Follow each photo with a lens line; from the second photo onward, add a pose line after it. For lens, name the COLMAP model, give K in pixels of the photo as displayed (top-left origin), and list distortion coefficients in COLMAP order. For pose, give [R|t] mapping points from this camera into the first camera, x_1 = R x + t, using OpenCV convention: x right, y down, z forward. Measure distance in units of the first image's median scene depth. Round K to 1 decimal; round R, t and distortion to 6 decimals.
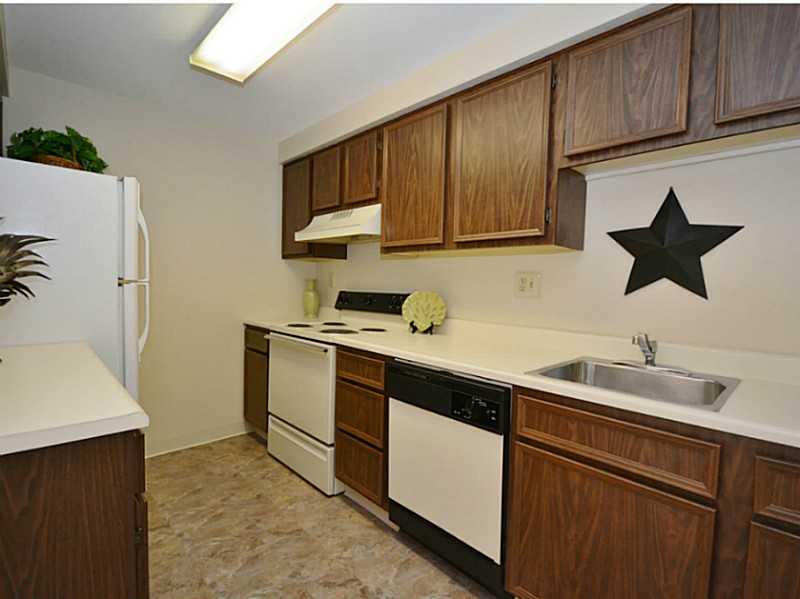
lens RADIAL K [[394.5, 0, 403.5], [0, 394.5, 301.2], [0, 0, 1]] dist [0.002087, -0.002747]
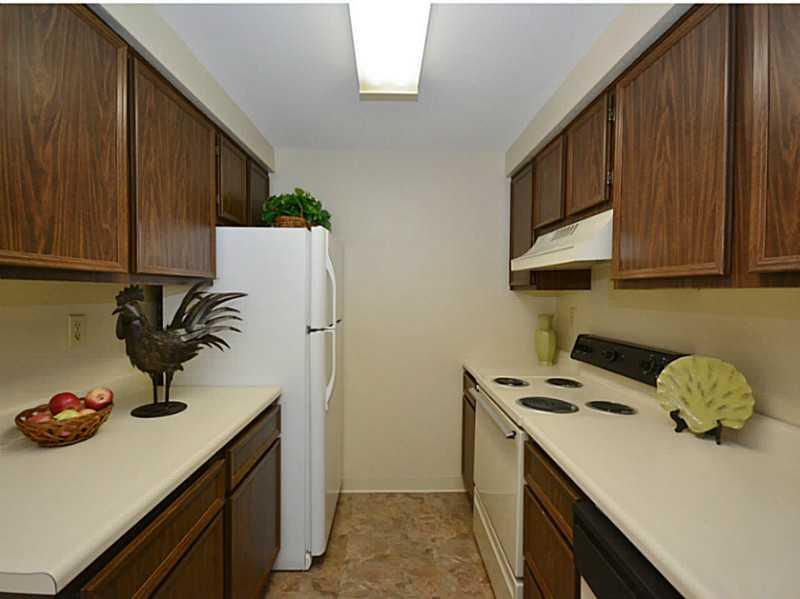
lens RADIAL K [[394.5, 0, 398.1], [0, 394.5, 302.2], [0, 0, 1]] dist [0.002087, -0.002747]
pose [[0.731738, -0.001727, -0.681583, 0.115720], [-0.018789, 0.999566, -0.022704, -0.081360], [0.681327, 0.029420, 0.731388, 0.326420]]
